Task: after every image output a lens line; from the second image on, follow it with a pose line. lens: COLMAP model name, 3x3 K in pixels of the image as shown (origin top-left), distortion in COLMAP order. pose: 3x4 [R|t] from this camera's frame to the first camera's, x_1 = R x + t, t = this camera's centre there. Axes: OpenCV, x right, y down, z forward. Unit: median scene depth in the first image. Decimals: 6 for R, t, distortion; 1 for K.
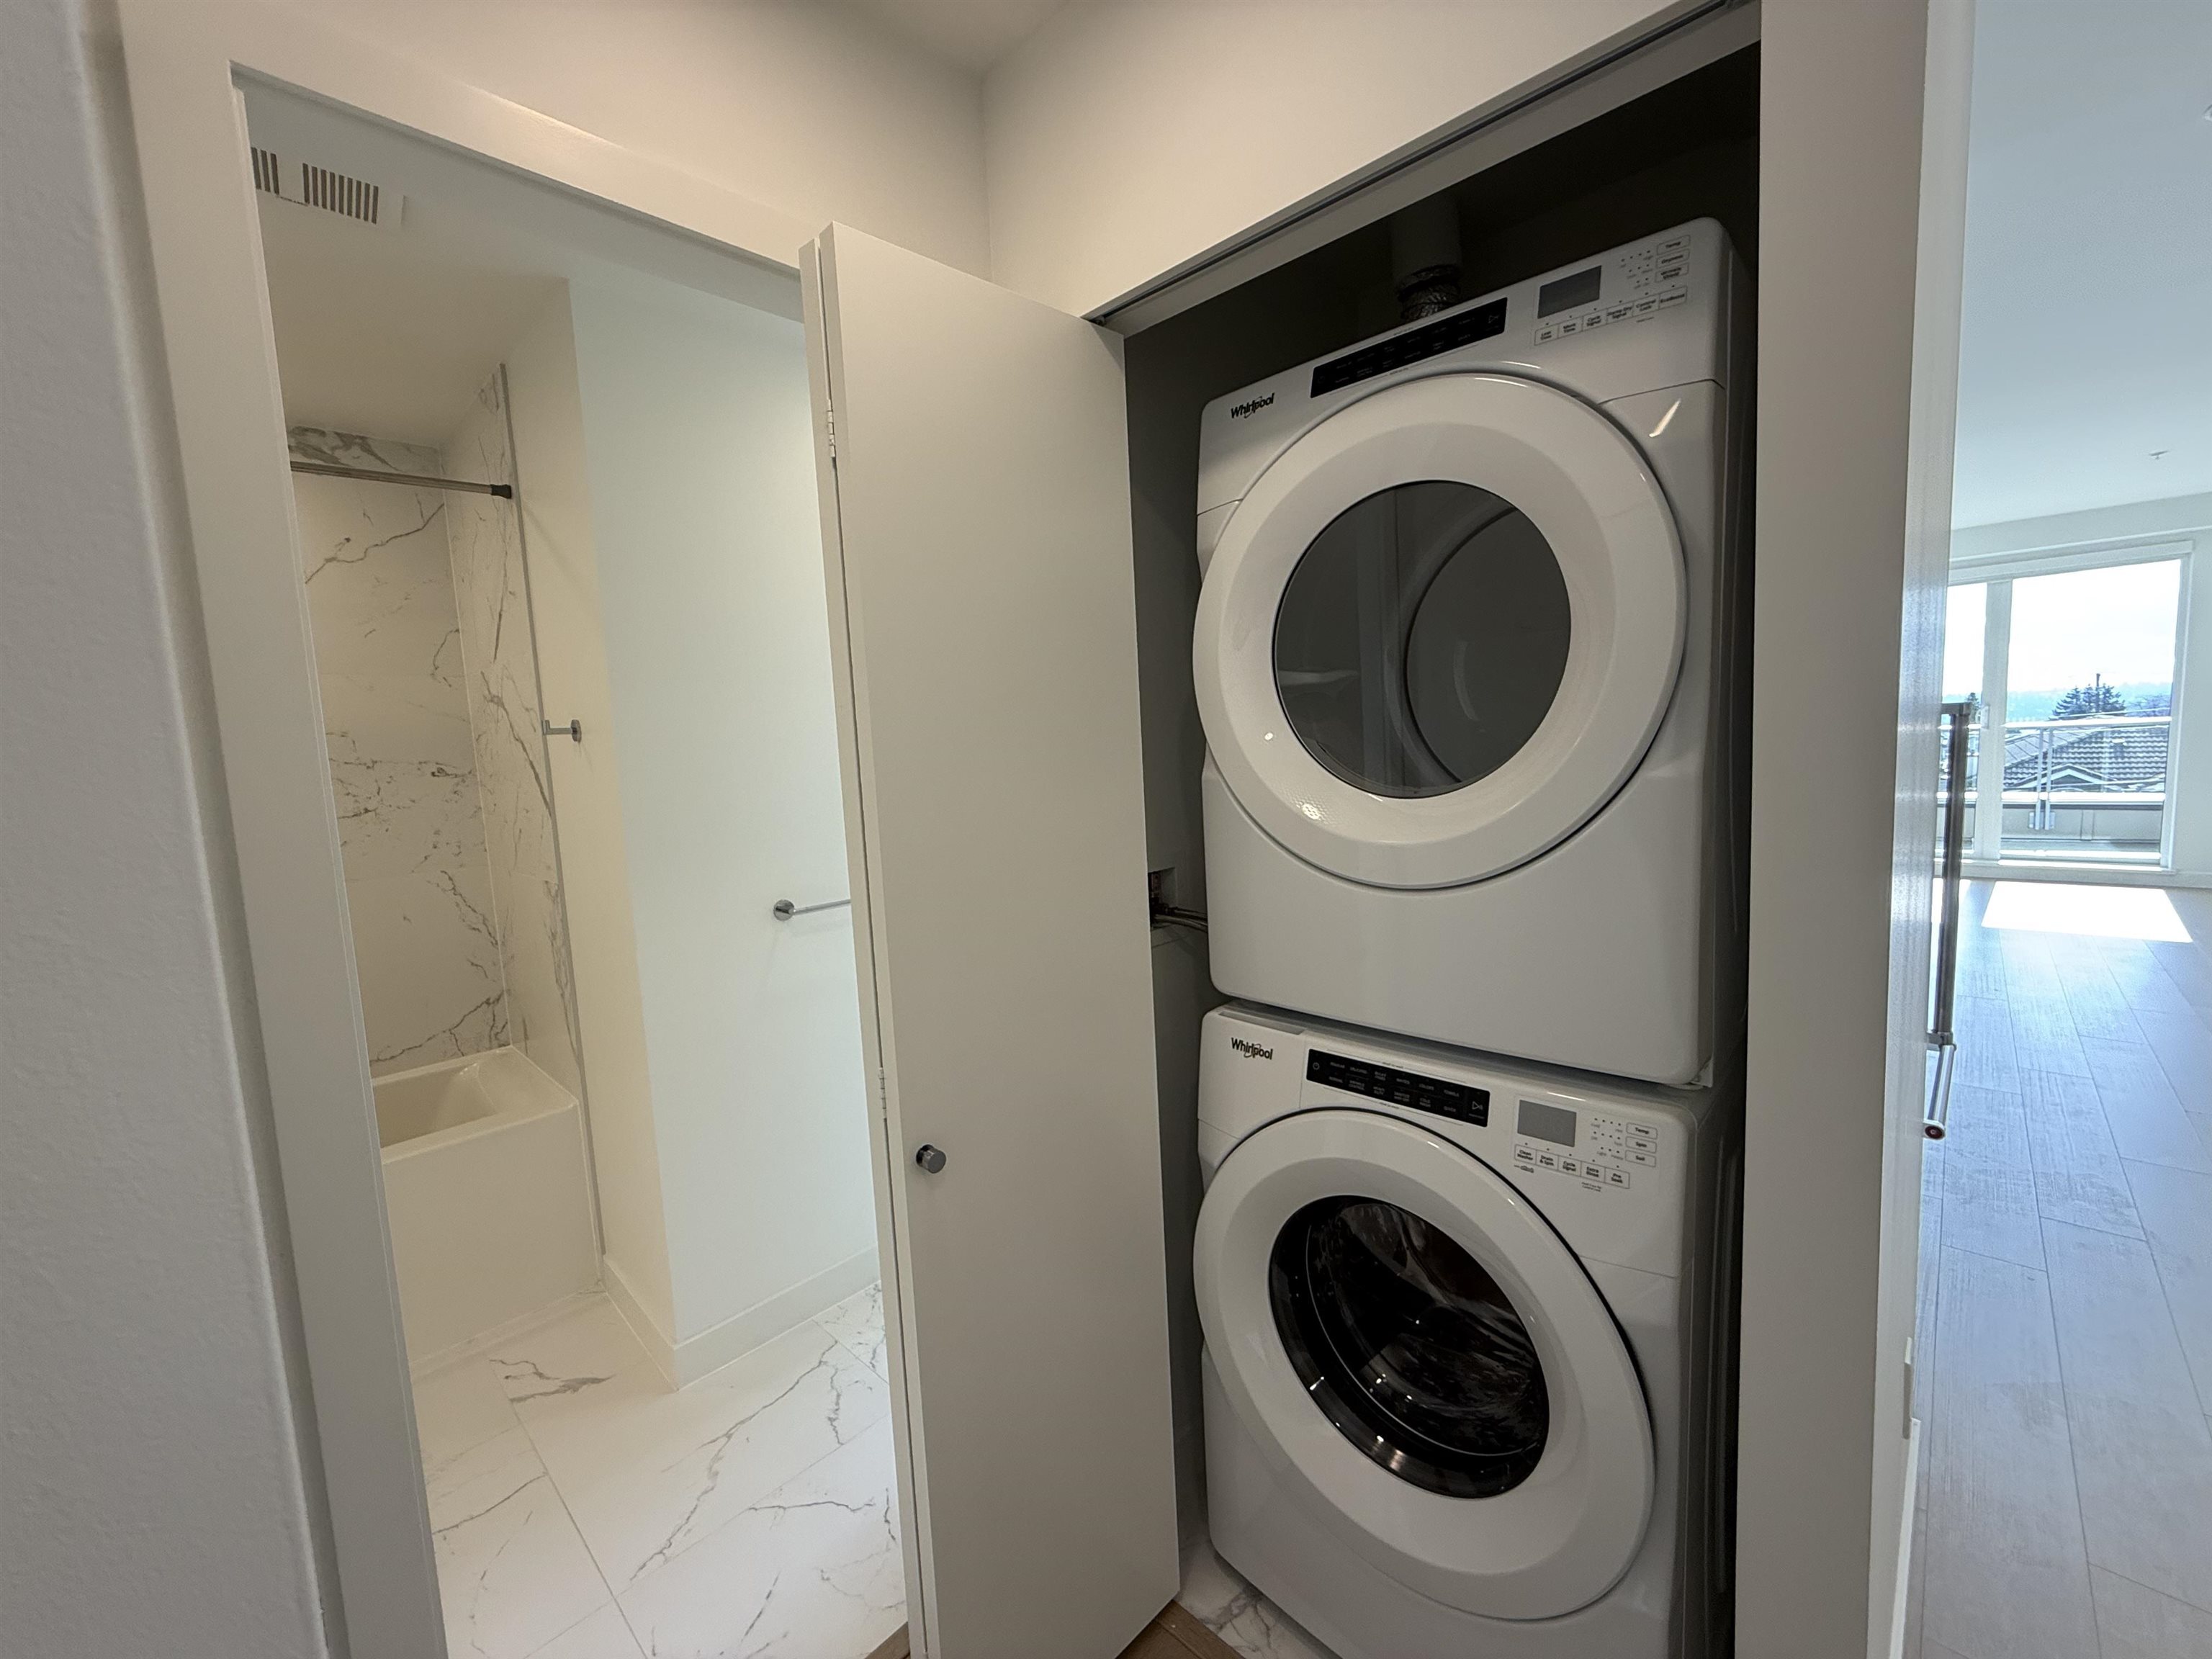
lens RADIAL K [[880.5, 0, 1103.8], [0, 880.5, 836.3], [0, 0, 1]] dist [-0.002719, 0.000592]
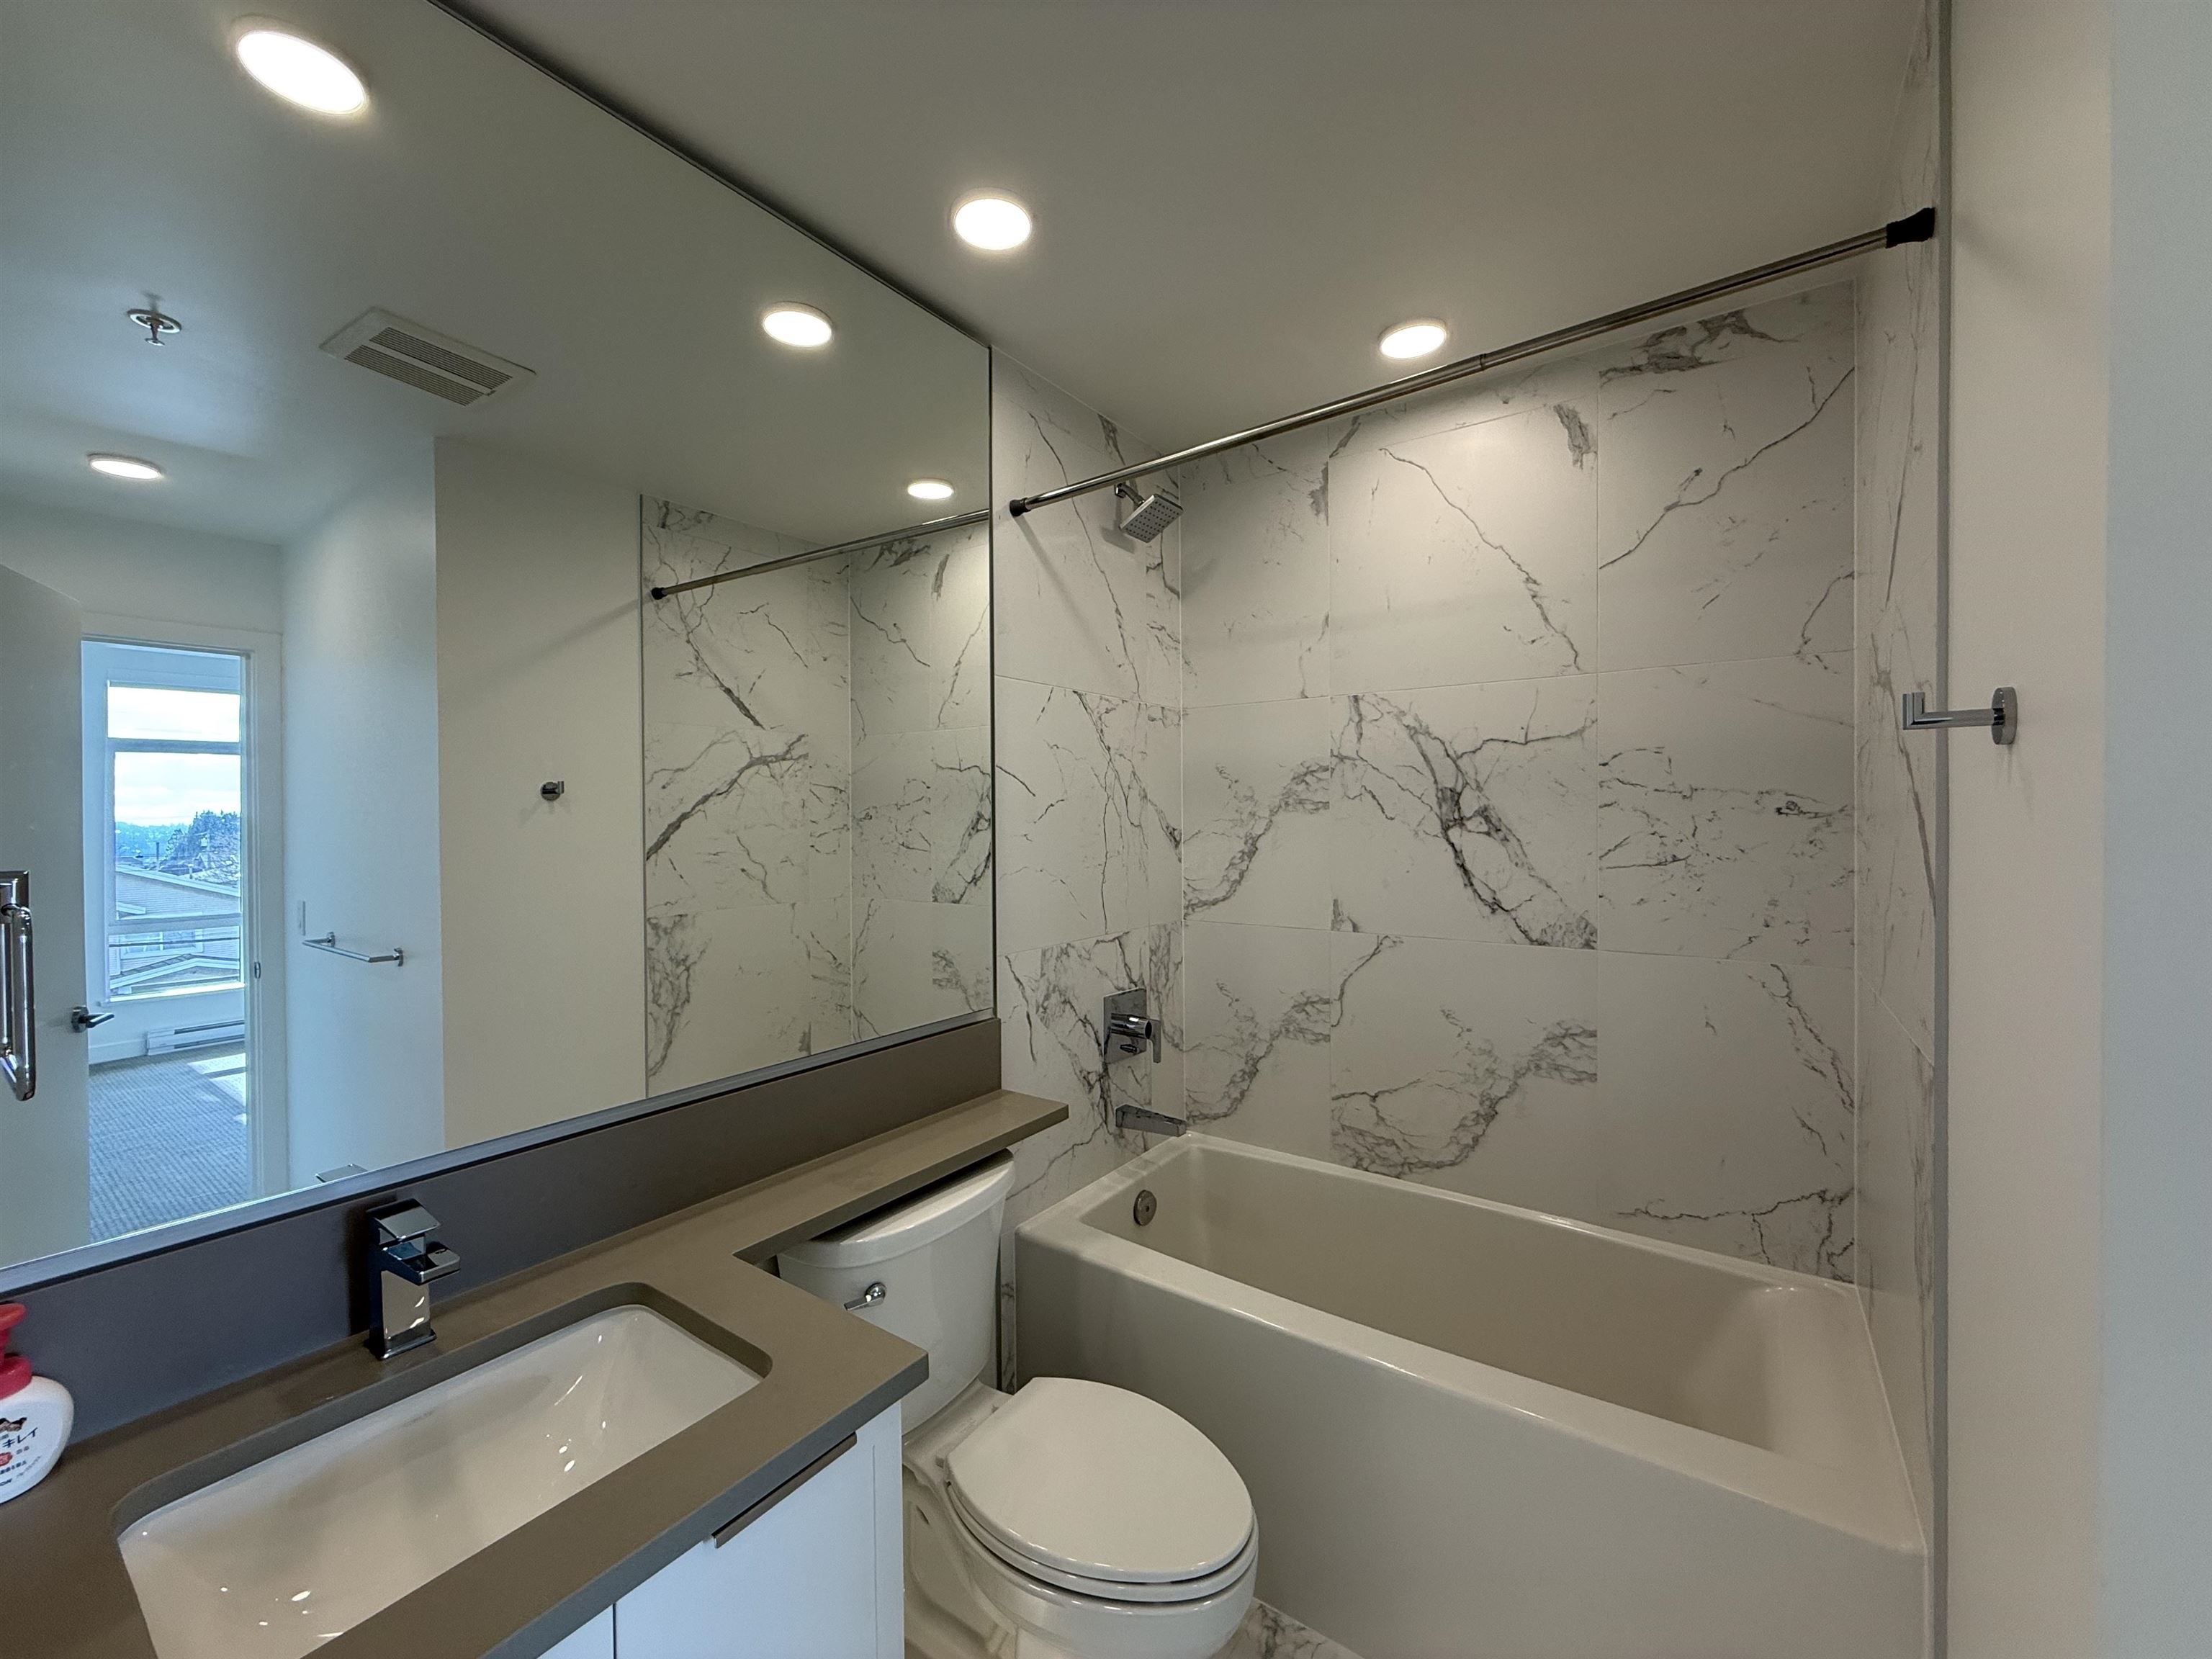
lens RADIAL K [[880.5, 0, 1111.4], [0, 880.5, 824.8], [0, 0, 1]] dist [-0.002719, 0.000592]
pose [[0.154493, 0.056614, -0.986371, -0.214614], [-0.104937, 0.993650, 0.040595, -0.036208], [0.982405, 0.097235, 0.159453, 0.431776]]
